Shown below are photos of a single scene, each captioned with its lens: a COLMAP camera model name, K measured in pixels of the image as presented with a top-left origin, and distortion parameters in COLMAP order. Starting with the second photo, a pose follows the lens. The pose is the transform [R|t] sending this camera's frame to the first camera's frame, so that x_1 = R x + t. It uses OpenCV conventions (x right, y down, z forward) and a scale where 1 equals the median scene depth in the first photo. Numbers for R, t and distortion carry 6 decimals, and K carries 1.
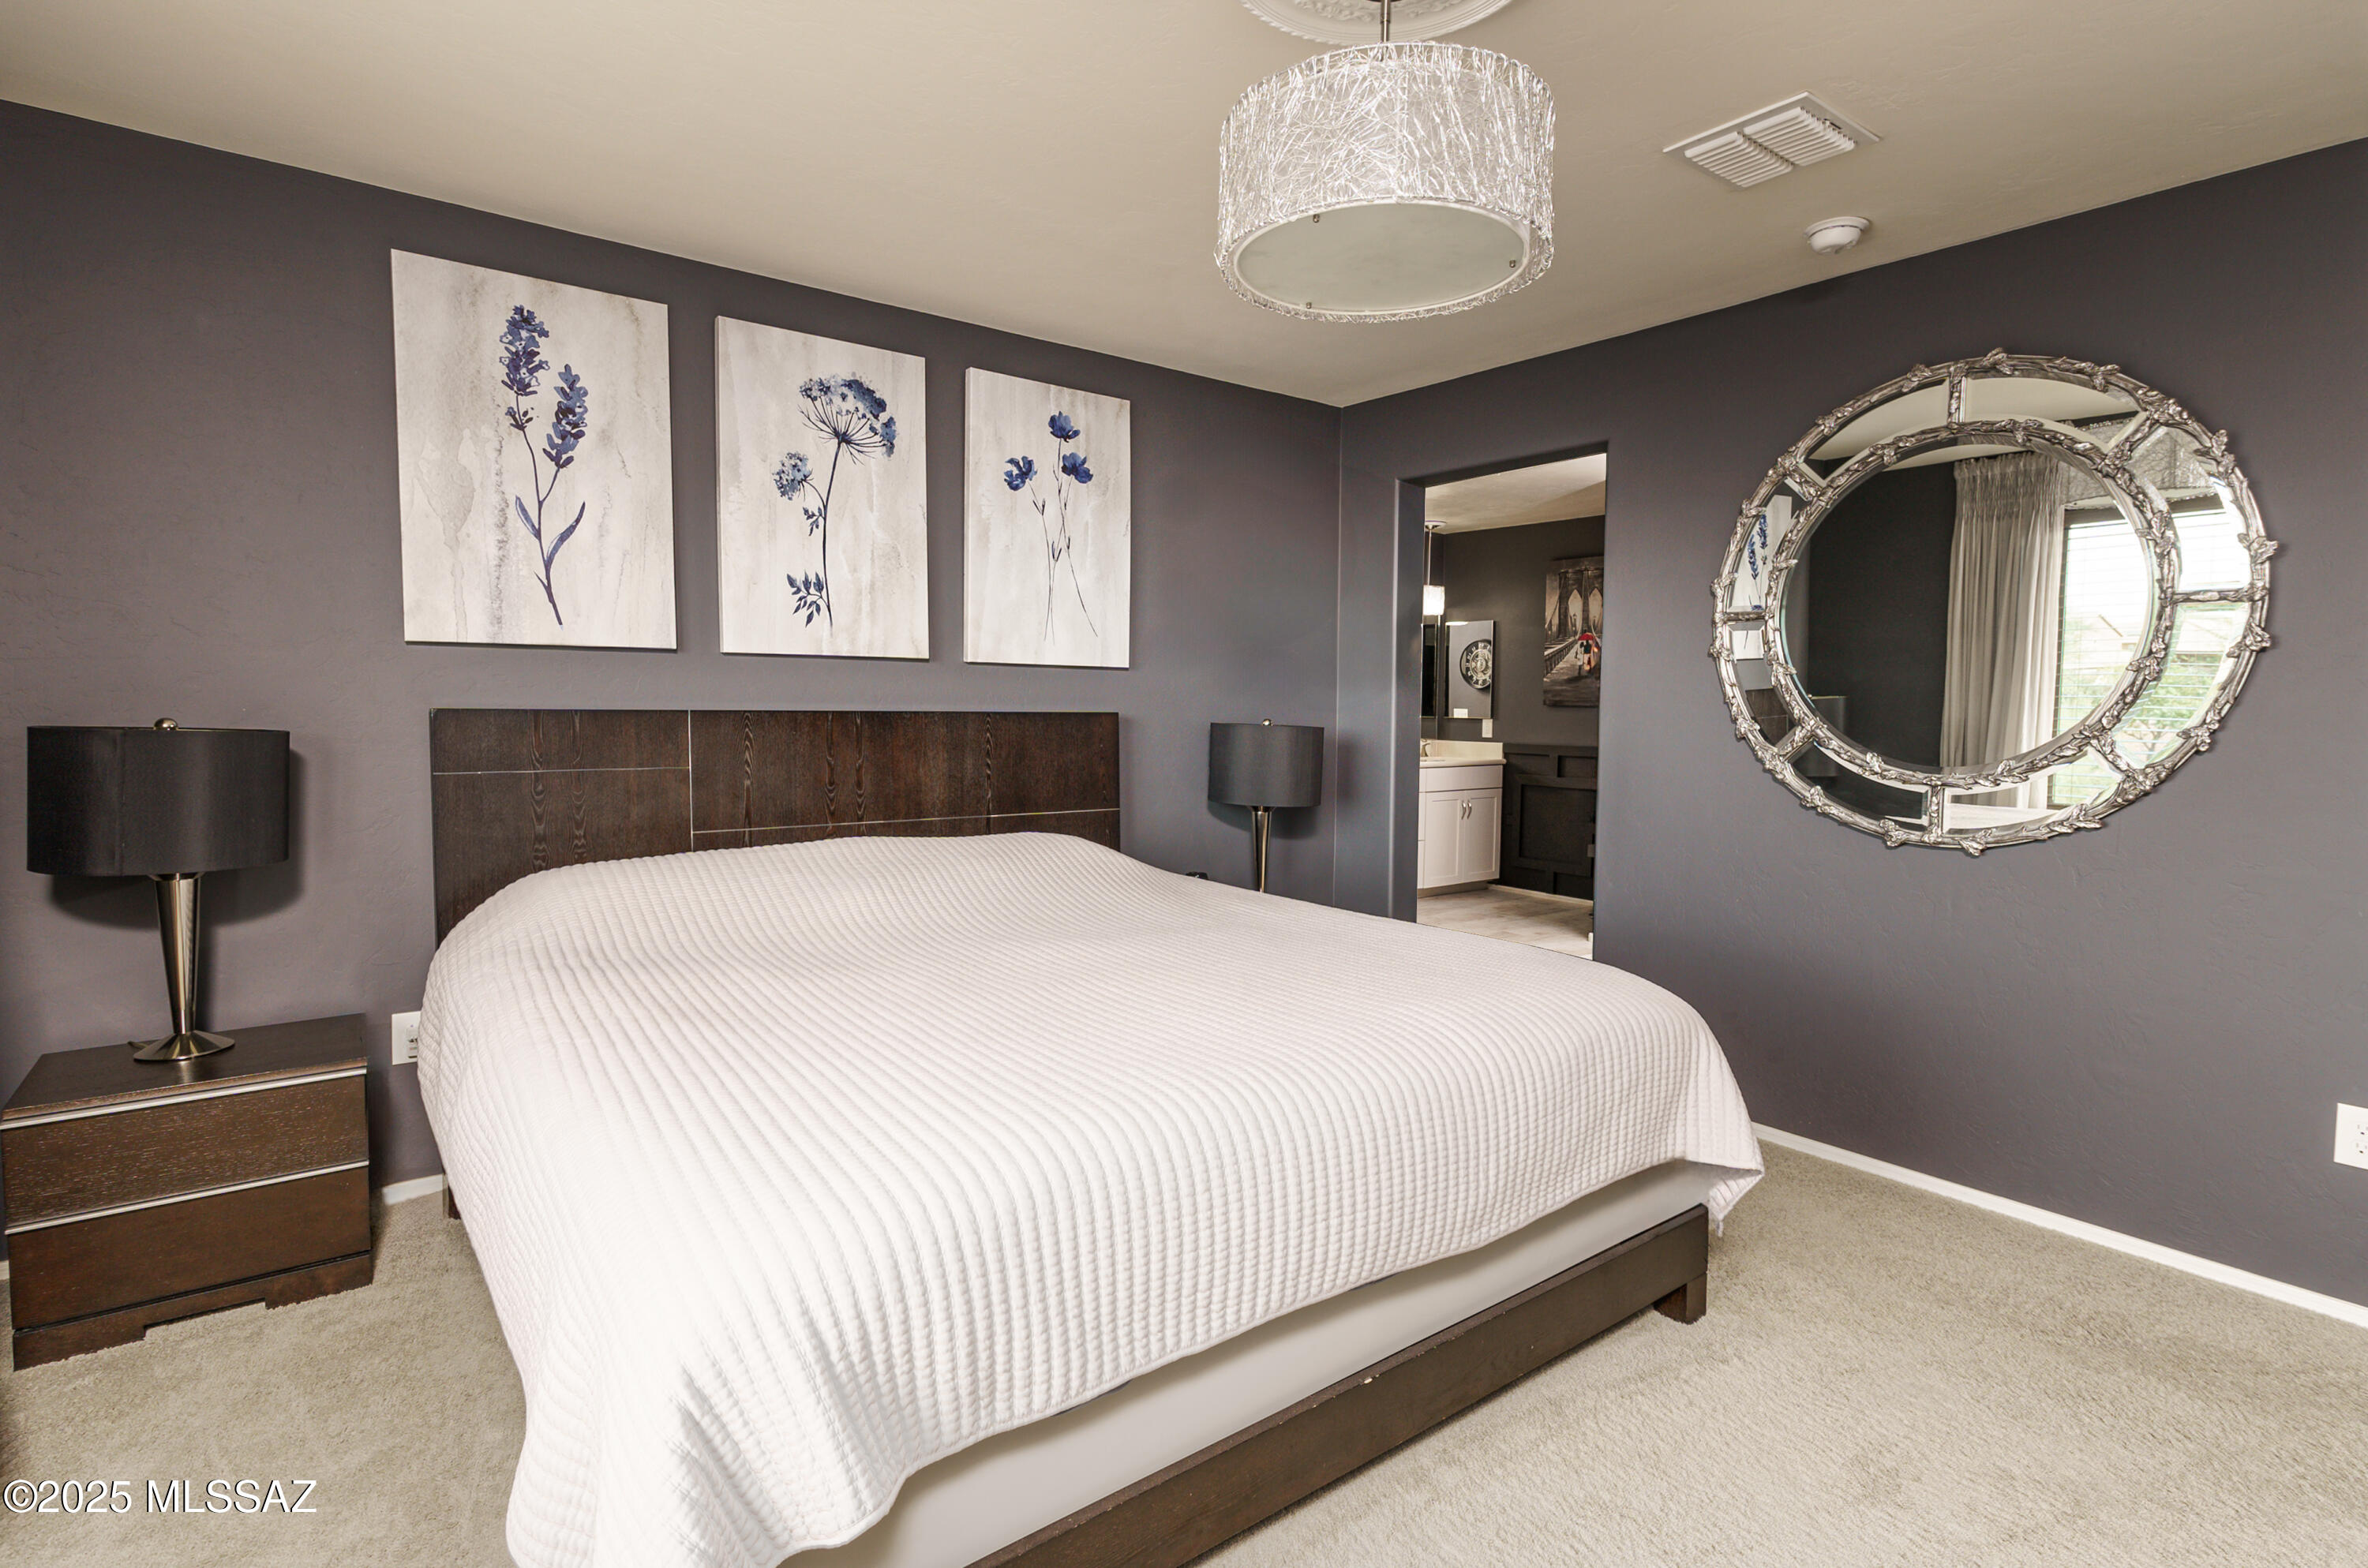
lens RADIAL K [[1119.8, 0, 1185.5], [0, 1119.8, 787.7], [0, 0, 1]] dist [0.006466, 0.000397]
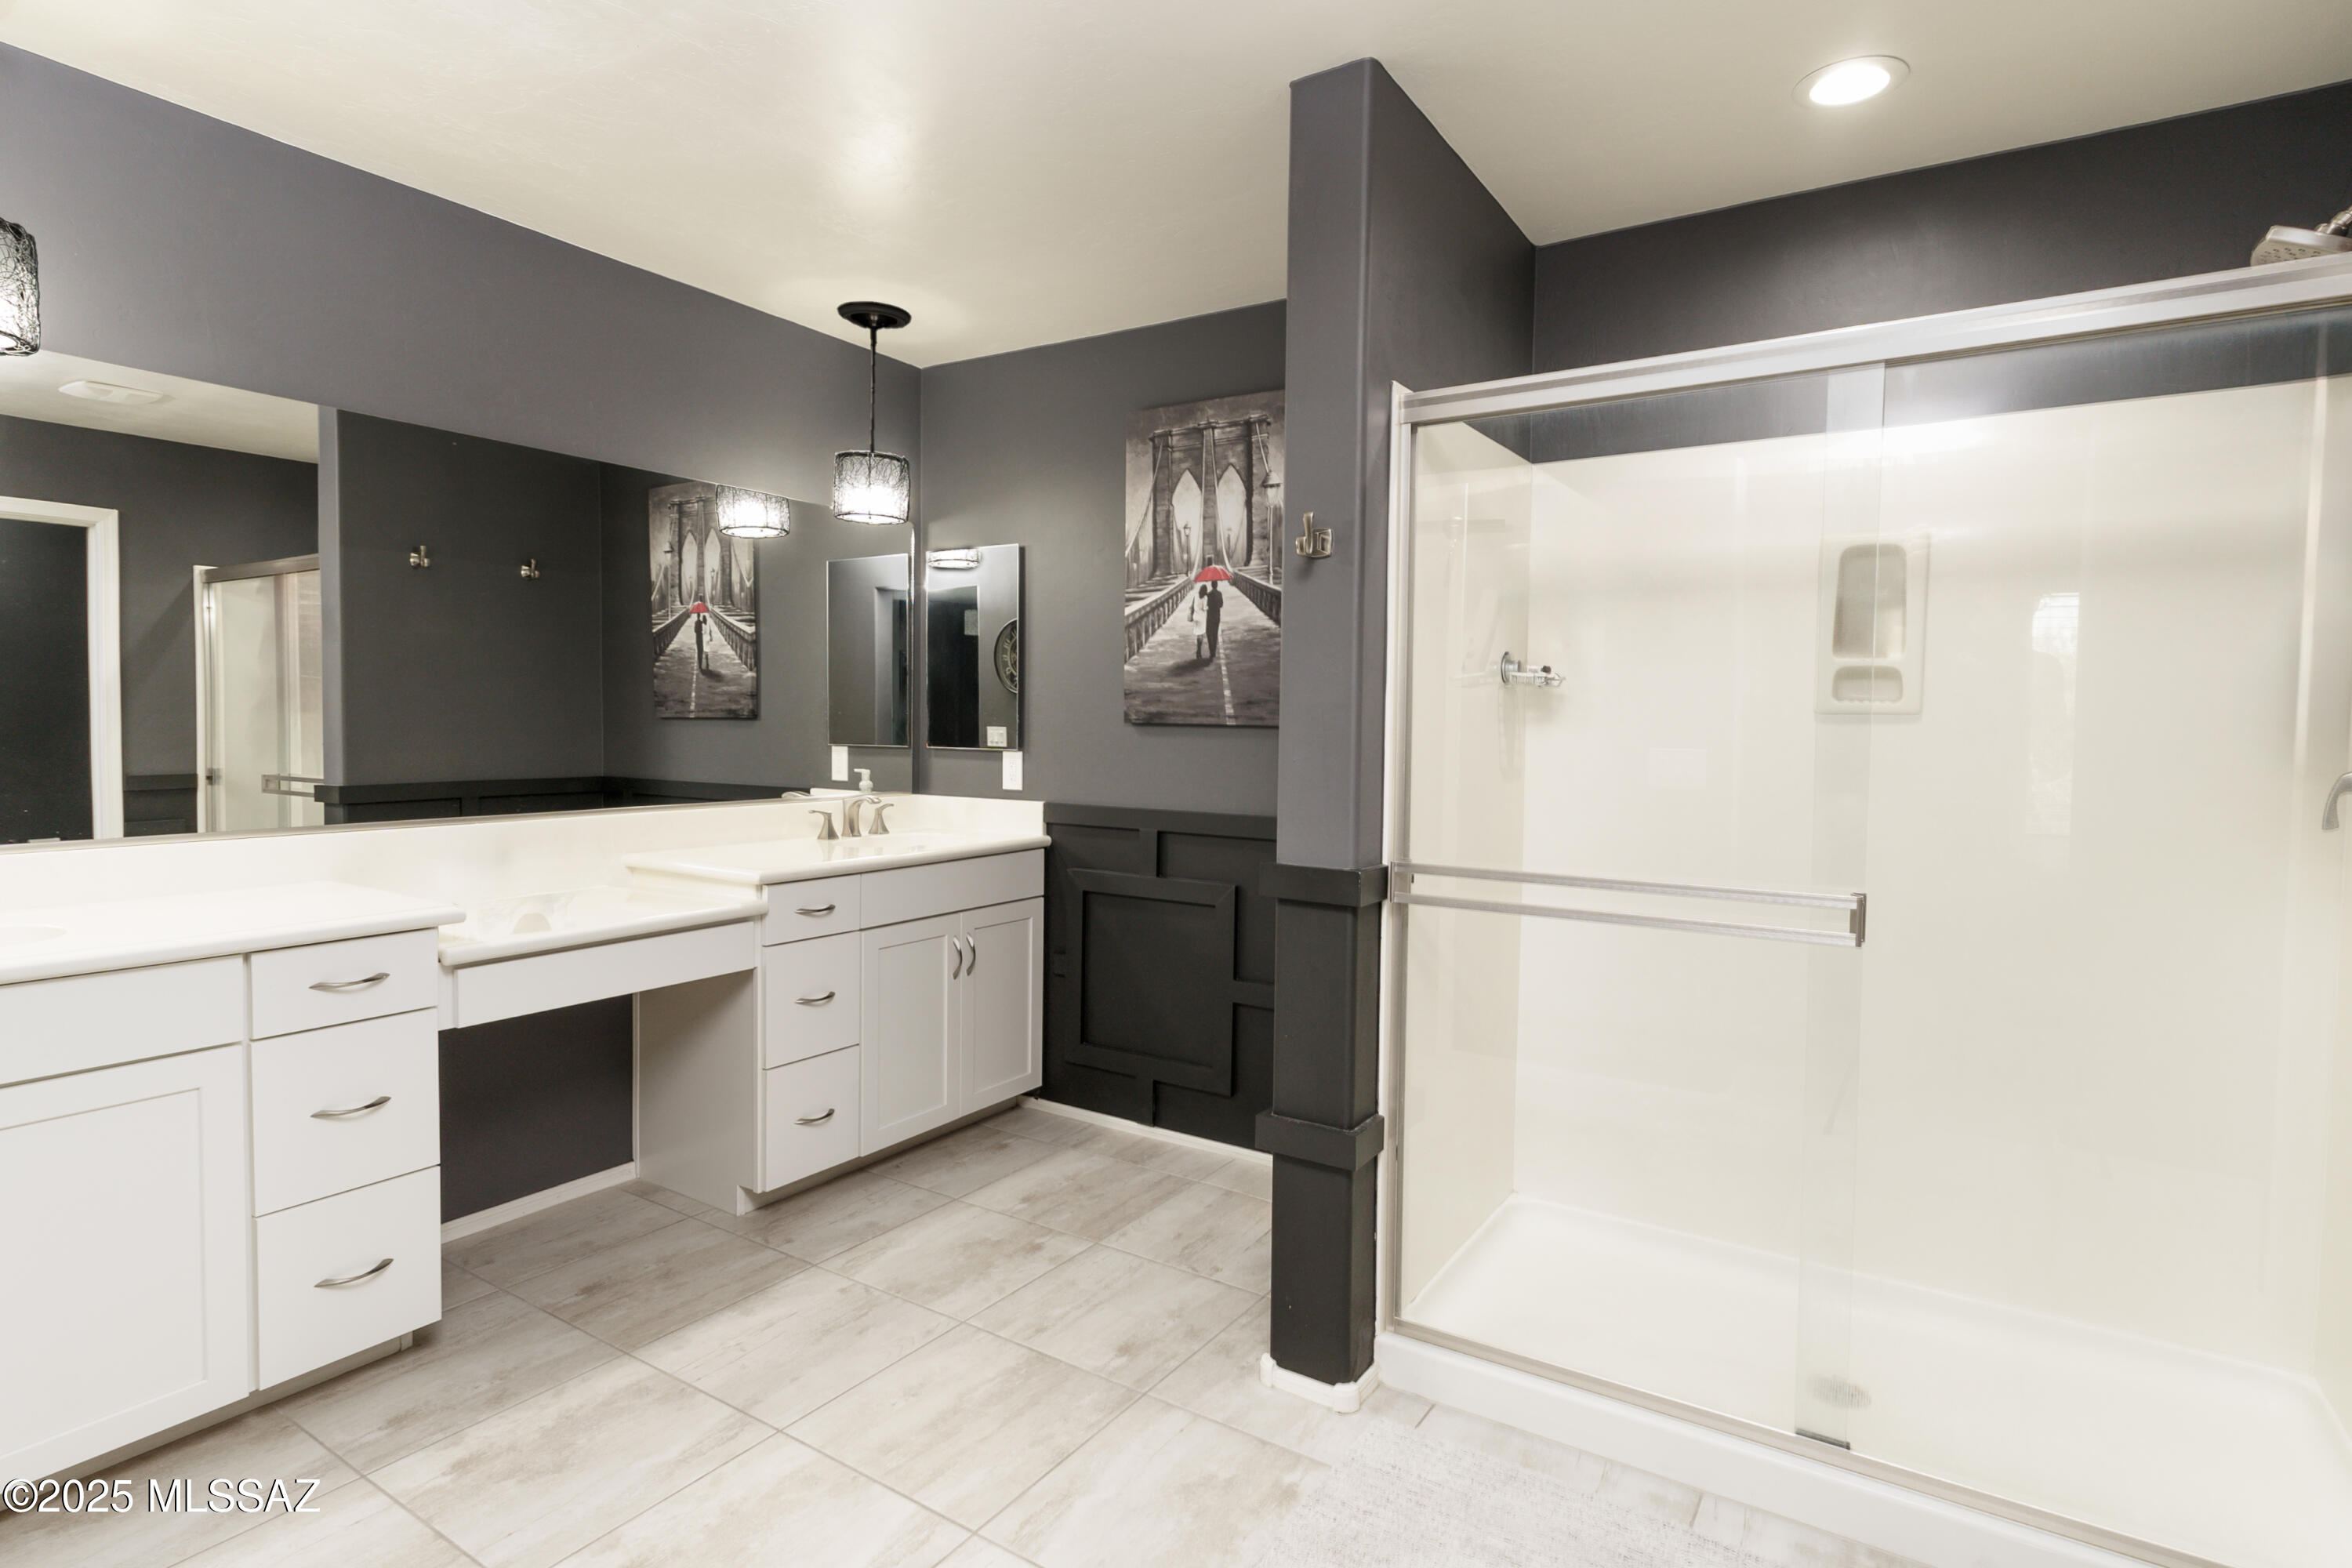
lens RADIAL K [[1112.4, 0, 1177.9], [0, 1112.4, 778.4], [0, 0, 1]] dist [0.006466, 0.000397]
pose [[0.928201, -0.009422, 0.371959, 0.261834], [0.021305, 0.999385, -0.027852, -0.058389], [-0.371468, 0.033777, 0.927831, 0.879605]]
